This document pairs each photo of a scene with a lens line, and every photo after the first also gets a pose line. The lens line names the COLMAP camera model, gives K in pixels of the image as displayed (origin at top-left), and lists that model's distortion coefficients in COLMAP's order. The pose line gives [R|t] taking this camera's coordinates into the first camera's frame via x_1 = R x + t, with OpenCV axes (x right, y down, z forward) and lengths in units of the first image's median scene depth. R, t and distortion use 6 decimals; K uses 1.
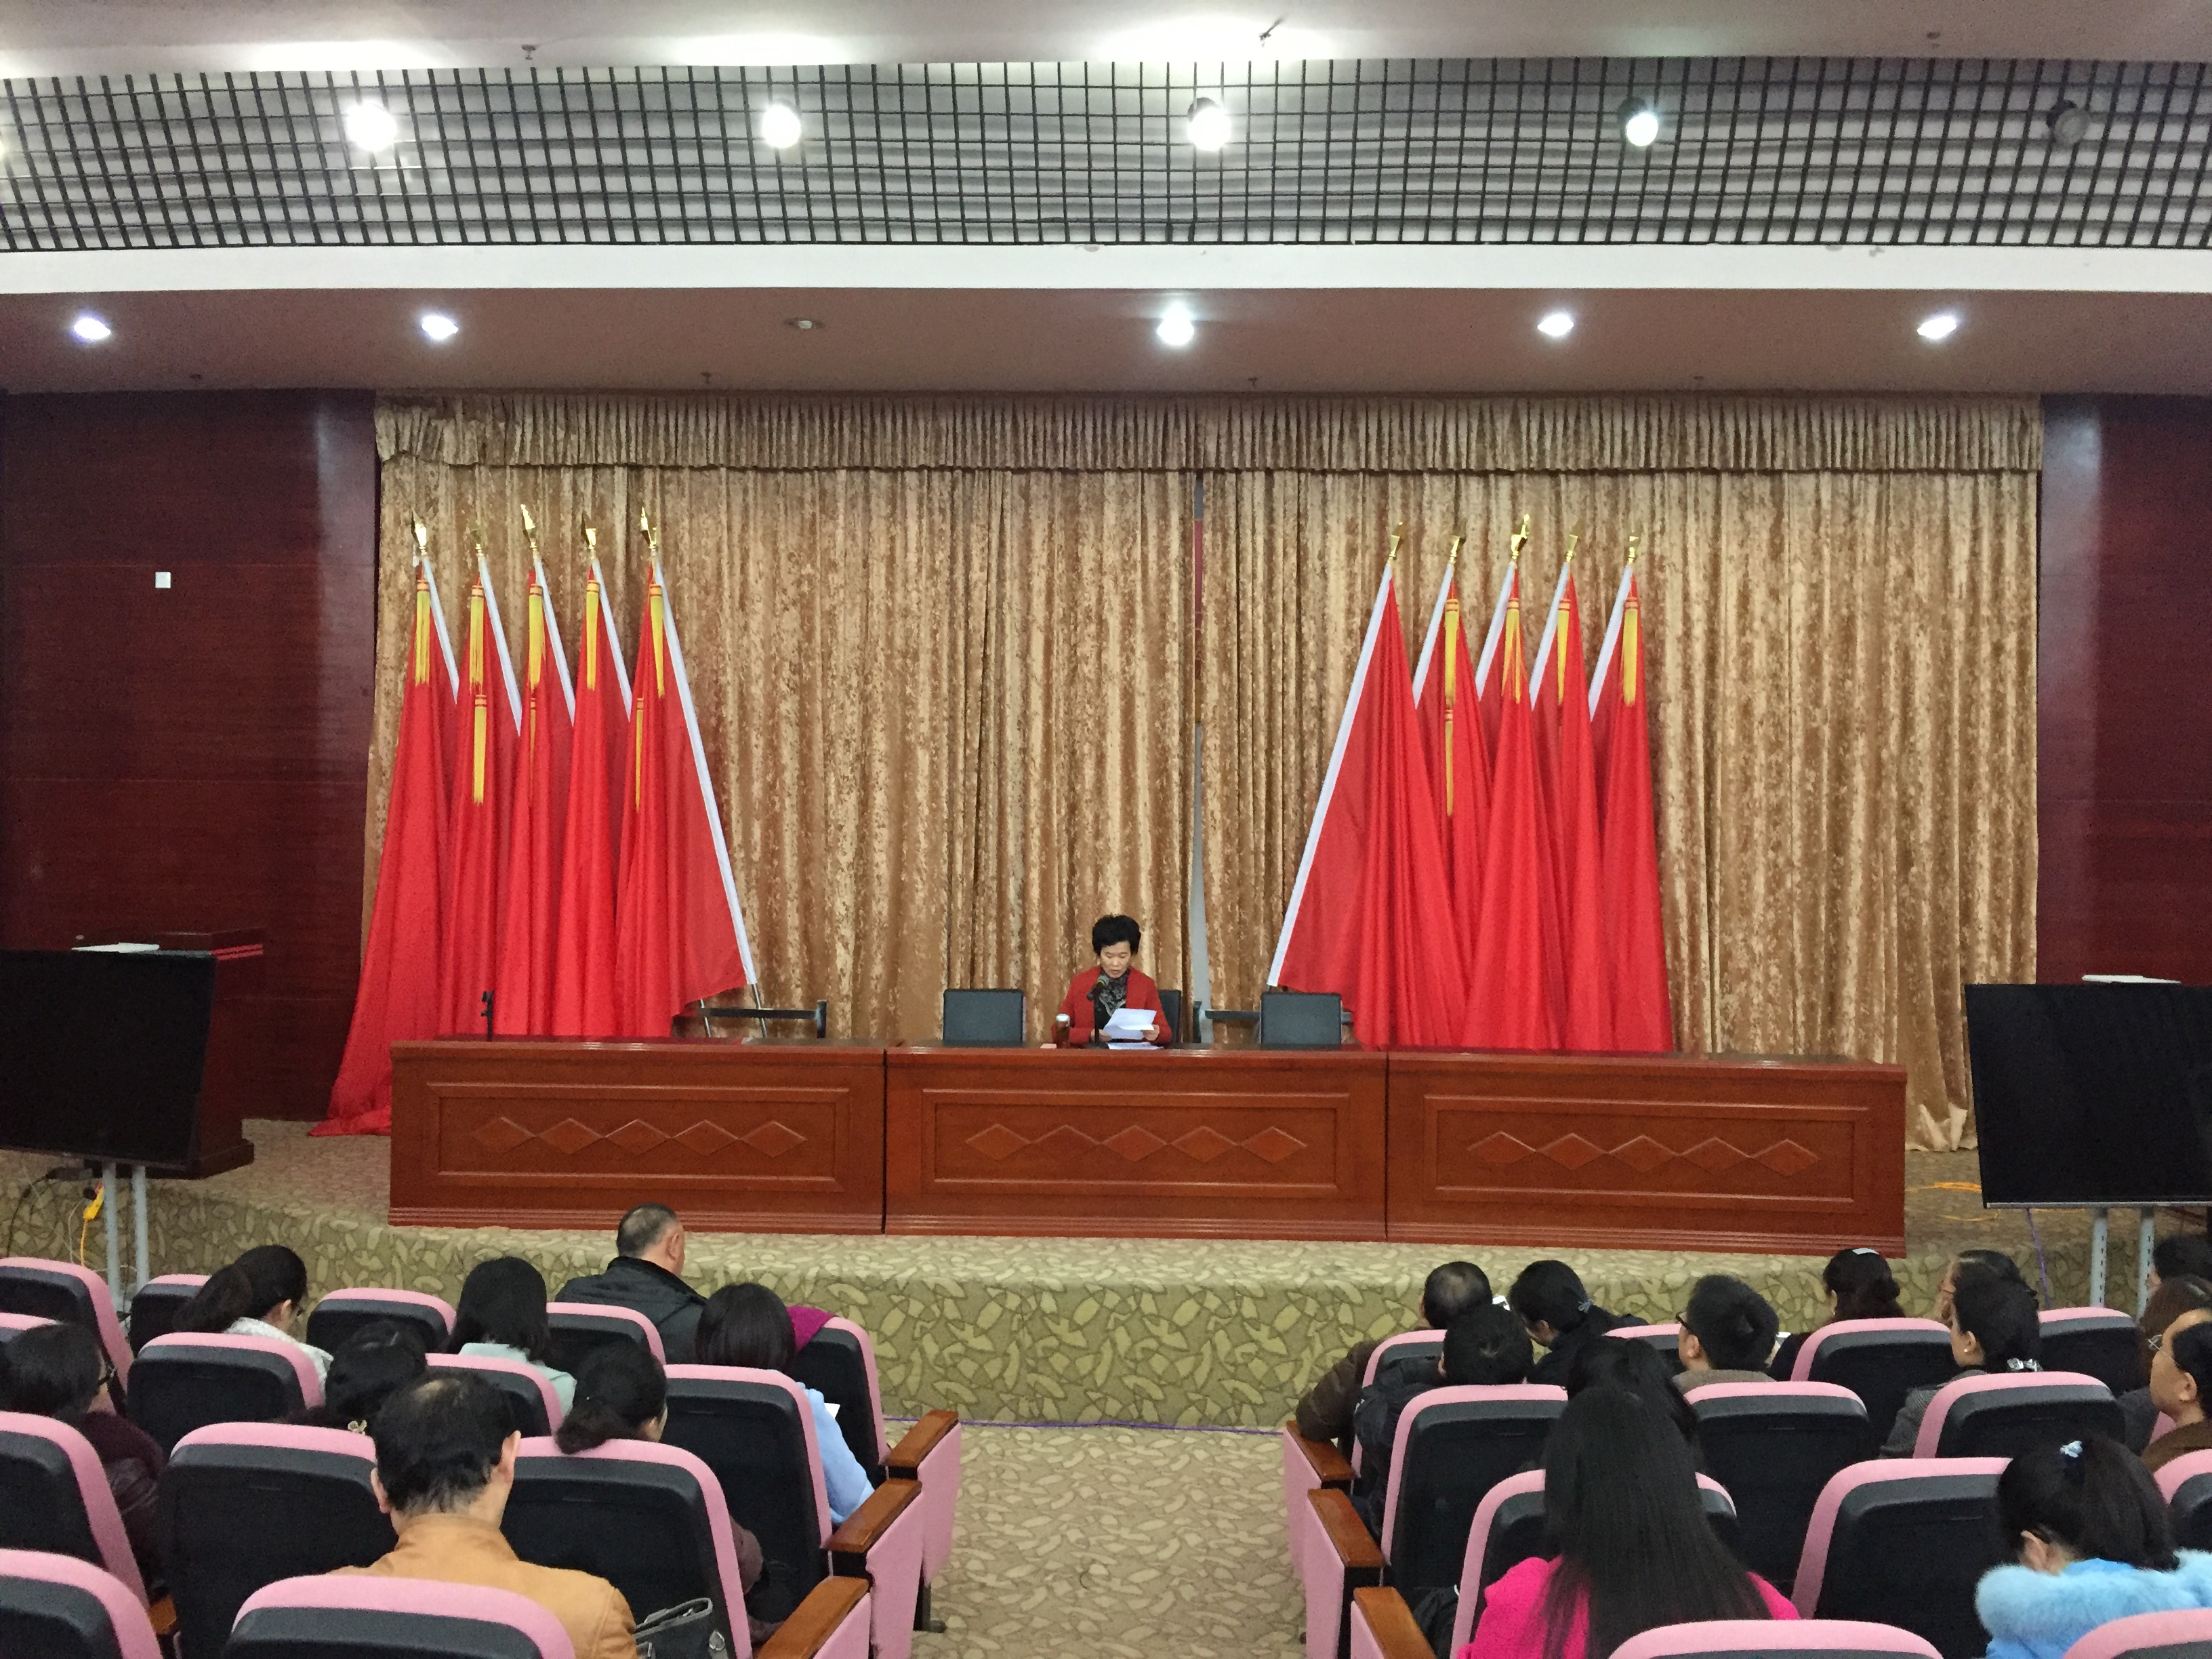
lens RADIAL K [[1878.4, 0, 1117.4], [0, 1878.4, 833.5], [0, 0, 1]] dist [0.012035, -0.001019]
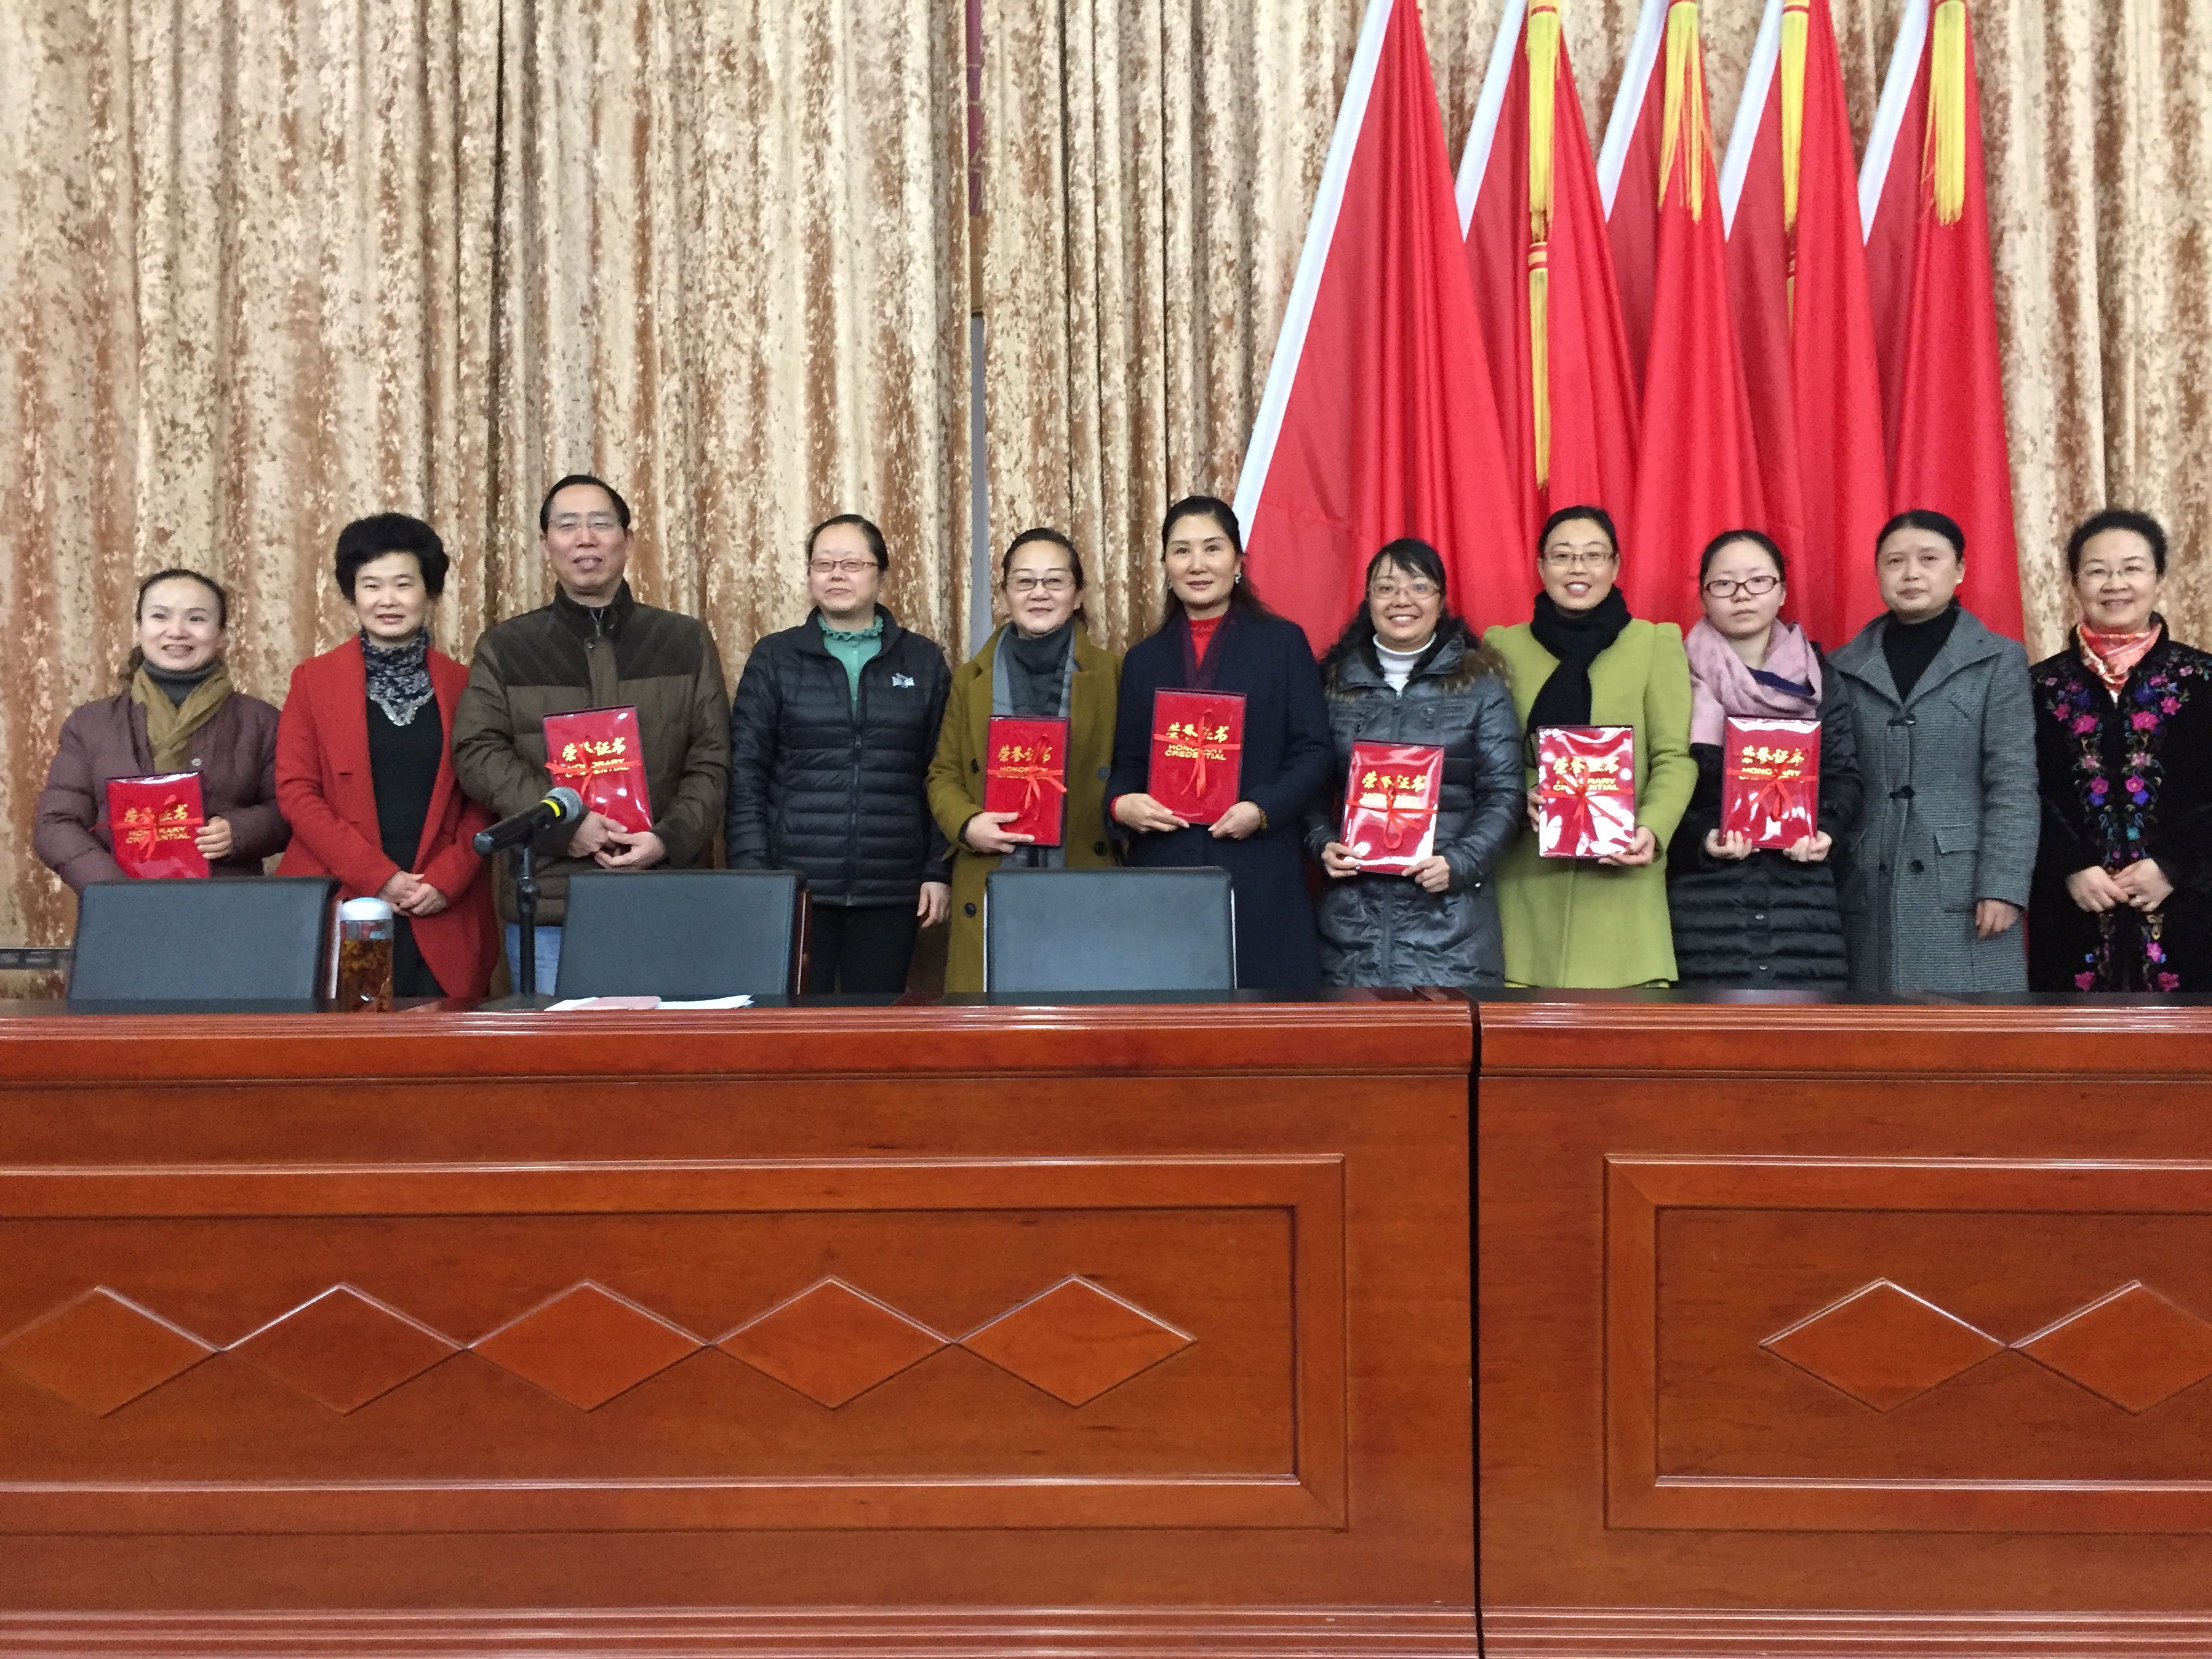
lens RADIAL K [[1878.4, 0, 1095.6], [0, 1878.4, 828.6], [0, 0, 1]] dist [0.012035, -0.001019]
pose [[0.999252, -0.013751, 0.036150, 0.053551], [0.013996, 0.999881, -0.006540, 0.071140], [-0.036056, 0.007041, 0.999325, 0.549871]]
